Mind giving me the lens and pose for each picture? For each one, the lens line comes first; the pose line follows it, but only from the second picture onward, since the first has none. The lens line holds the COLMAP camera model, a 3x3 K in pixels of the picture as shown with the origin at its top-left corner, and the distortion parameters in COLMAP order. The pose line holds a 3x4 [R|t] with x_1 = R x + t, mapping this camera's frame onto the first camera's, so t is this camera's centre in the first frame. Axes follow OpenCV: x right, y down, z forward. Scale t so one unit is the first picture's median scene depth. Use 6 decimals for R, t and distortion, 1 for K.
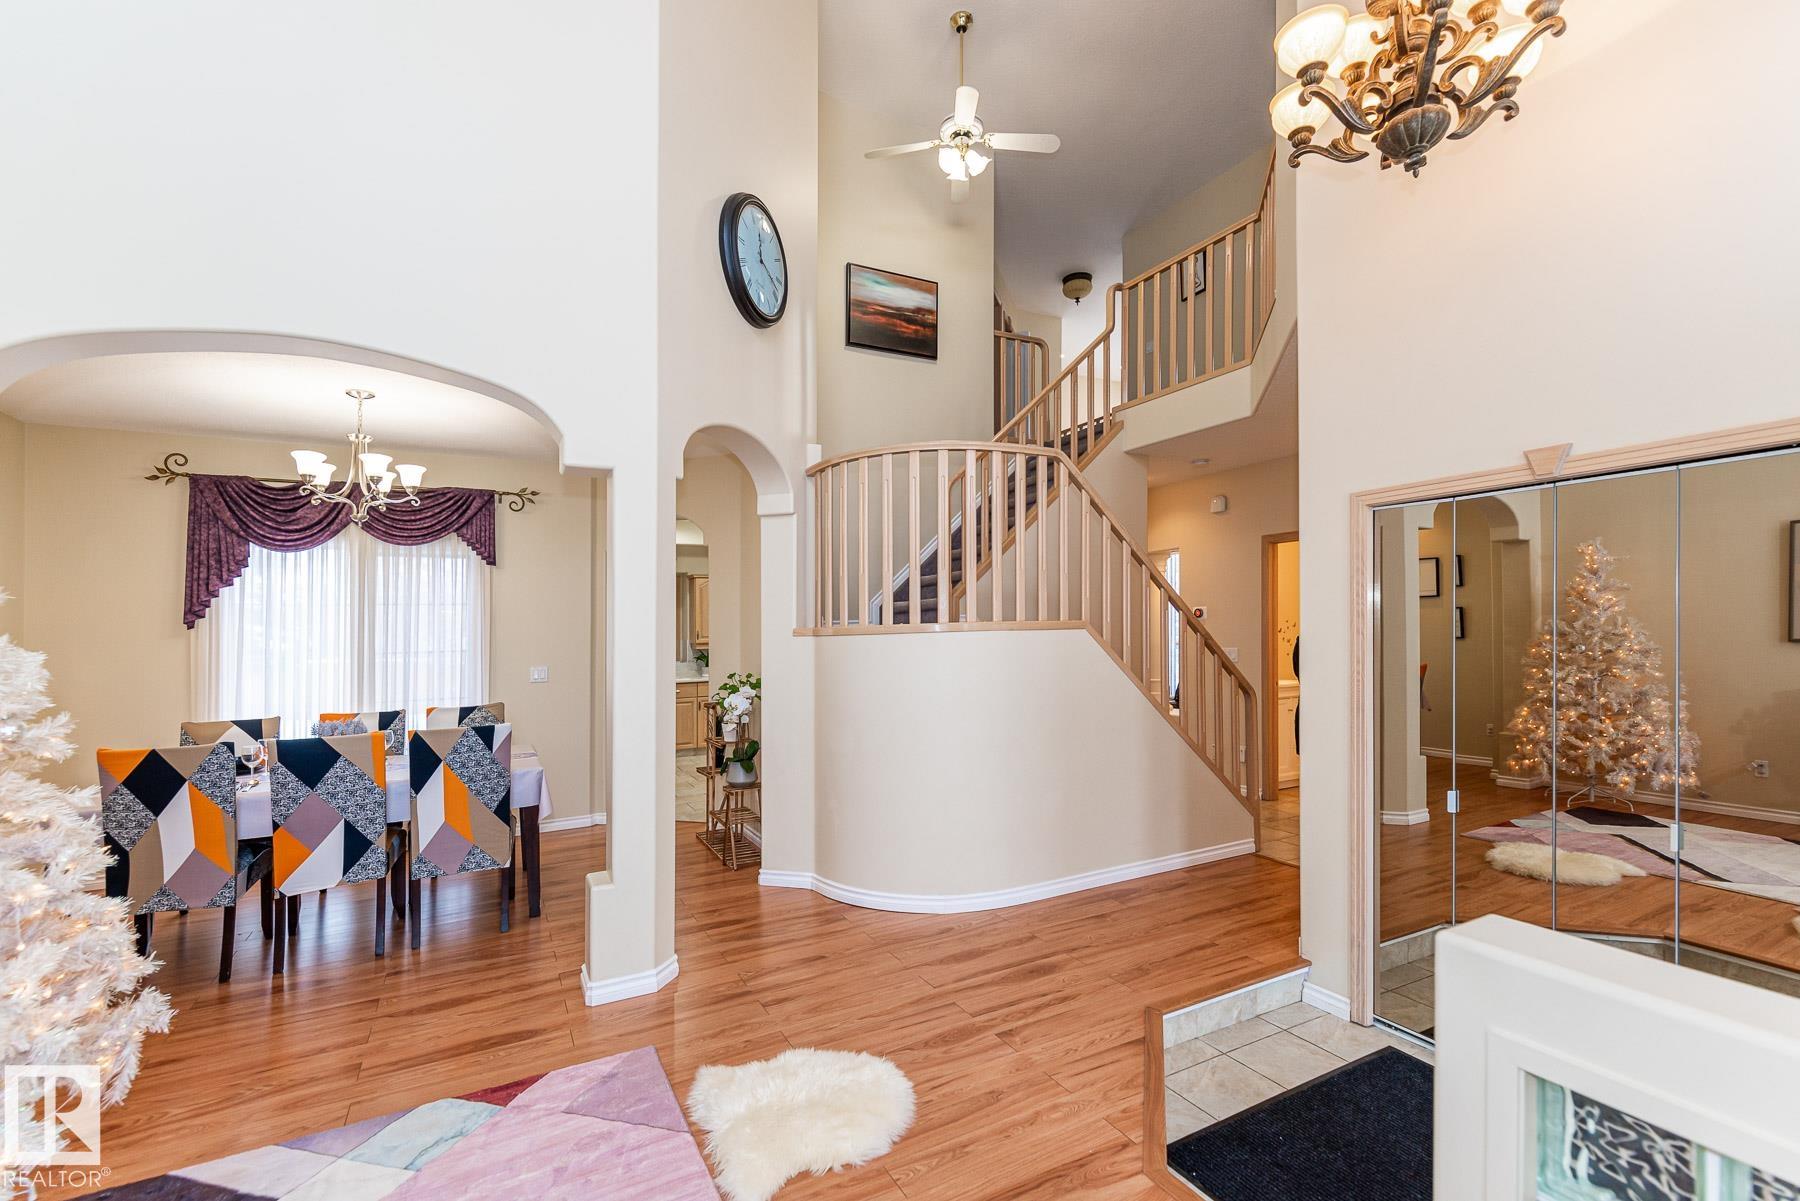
lens RADIAL K [[780.5, 0, 930.9], [0, 780.5, 638.4], [0, 0, 1]] dist [0.000927, -0.004506]
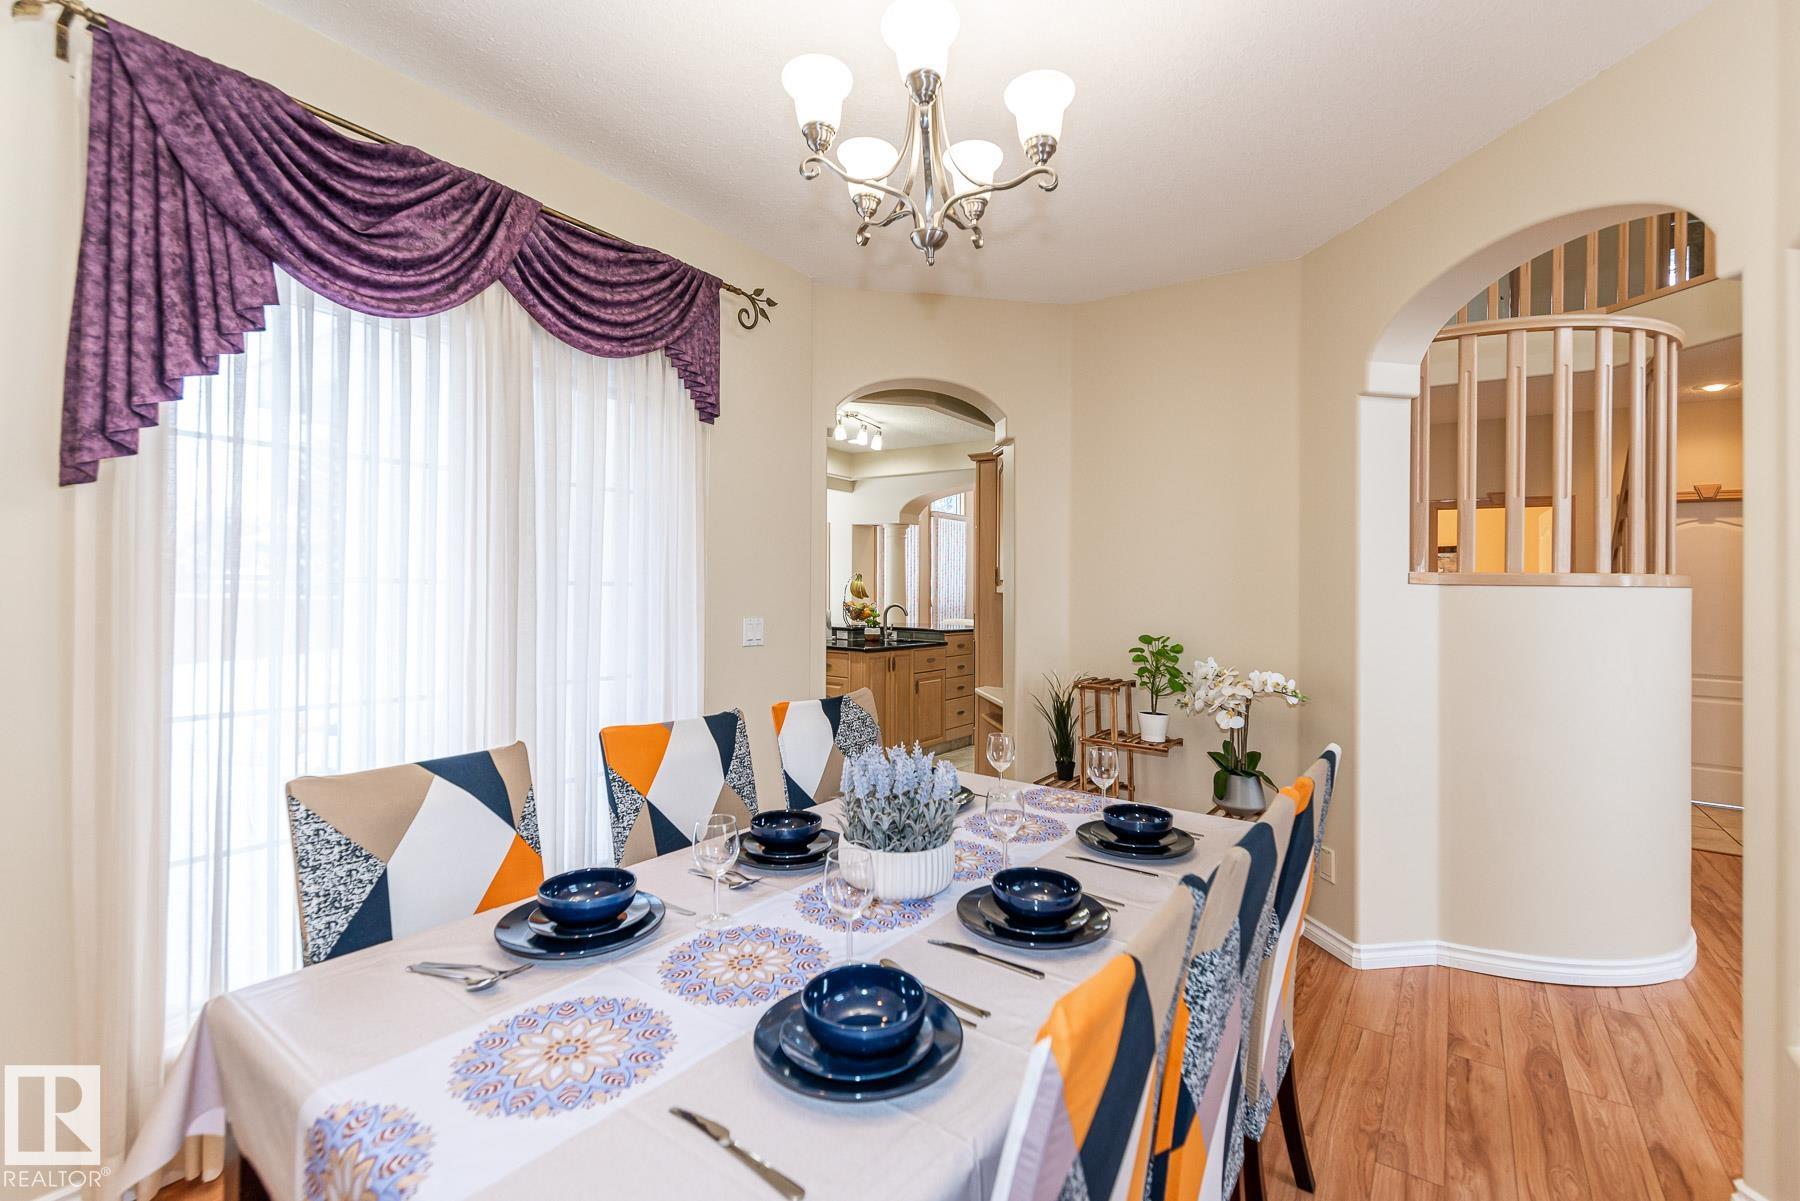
lens RADIAL K [[787.9, 0, 900.0], [0, 787.9, 600.5], [0, 0, 1]] dist [0.000556, 0.000024]
pose [[0.907005, 0.022582, 0.420514, -0.853840], [-0.015359, 0.999671, -0.020555, 0.041592], [-0.420840, 0.012185, 0.907053, 0.610937]]
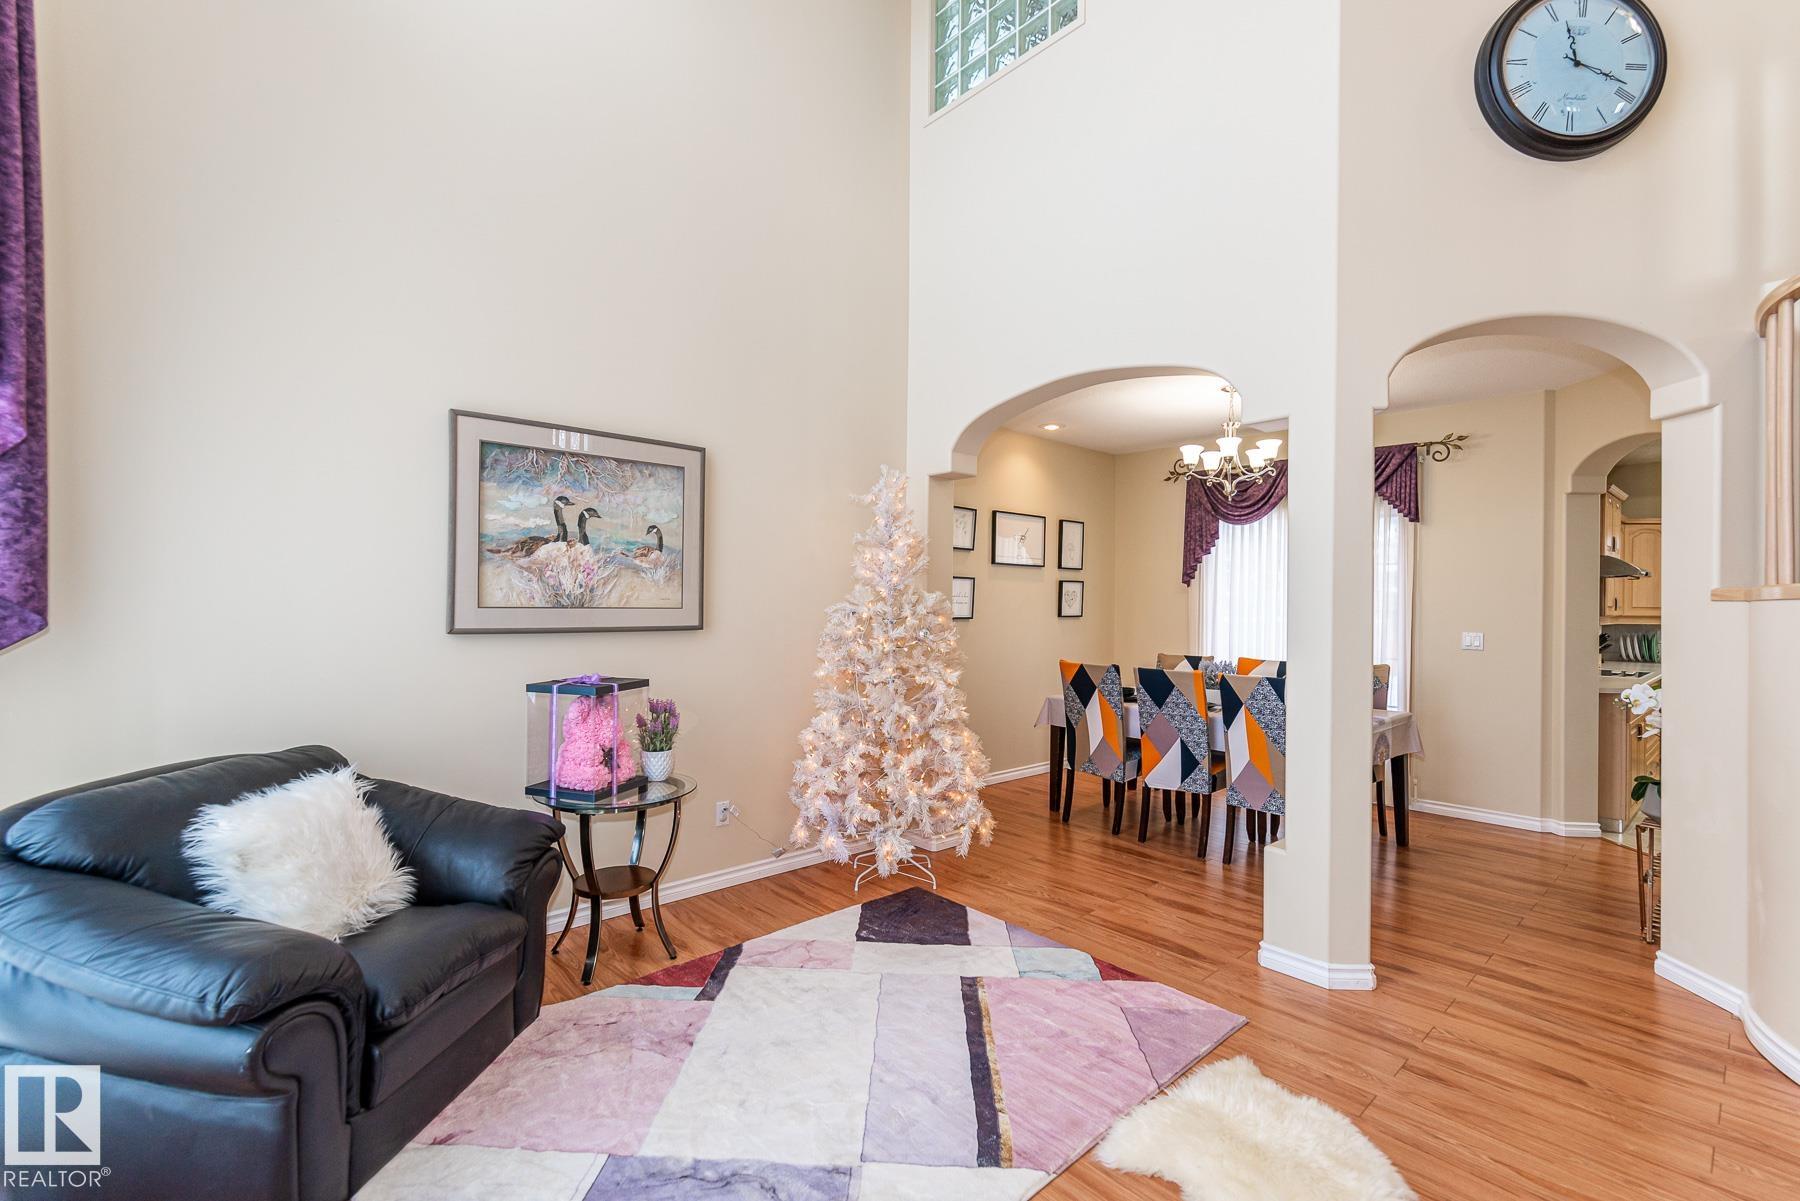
lens RADIAL K [[787.9, 0, 900.0], [0, 787.9, 600.5], [0, 0, 1]] dist [0.000556, 0.000024]
pose [[0.221714, 0.019841, -0.974910, 0.306814], [-0.023170, 0.999618, 0.015075, 0.002694], [0.974836, 0.019246, 0.222089, 0.228601]]
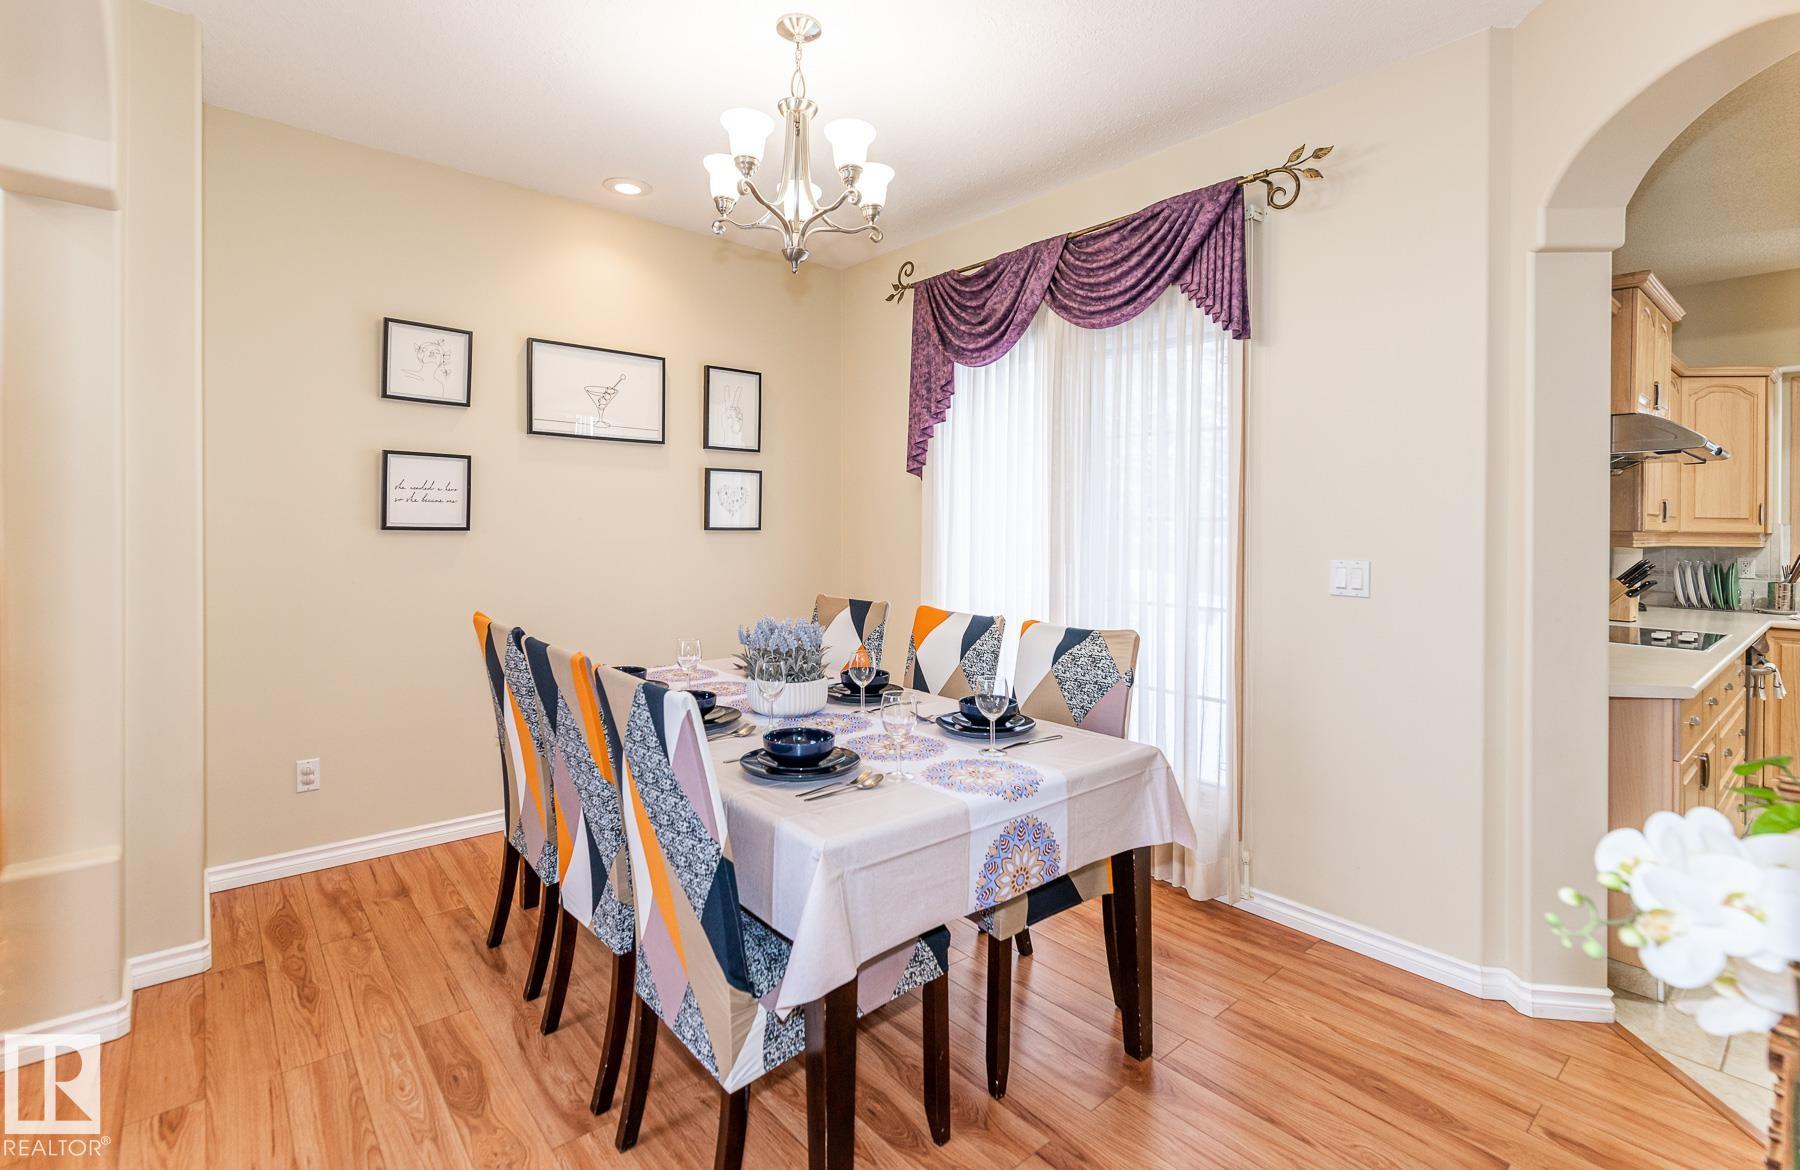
lens RADIAL K [[819.4, 0, 911.4], [0, 819.4, 520.0], [0, 0, 1]] dist [0.013577, 0.000013]
pose [[0.207083, 0.017600, -0.978165, -0.141574], [-0.026209, 0.999579, 0.012437, 0.021263], [0.977972, 0.023061, 0.207458, 0.904127]]
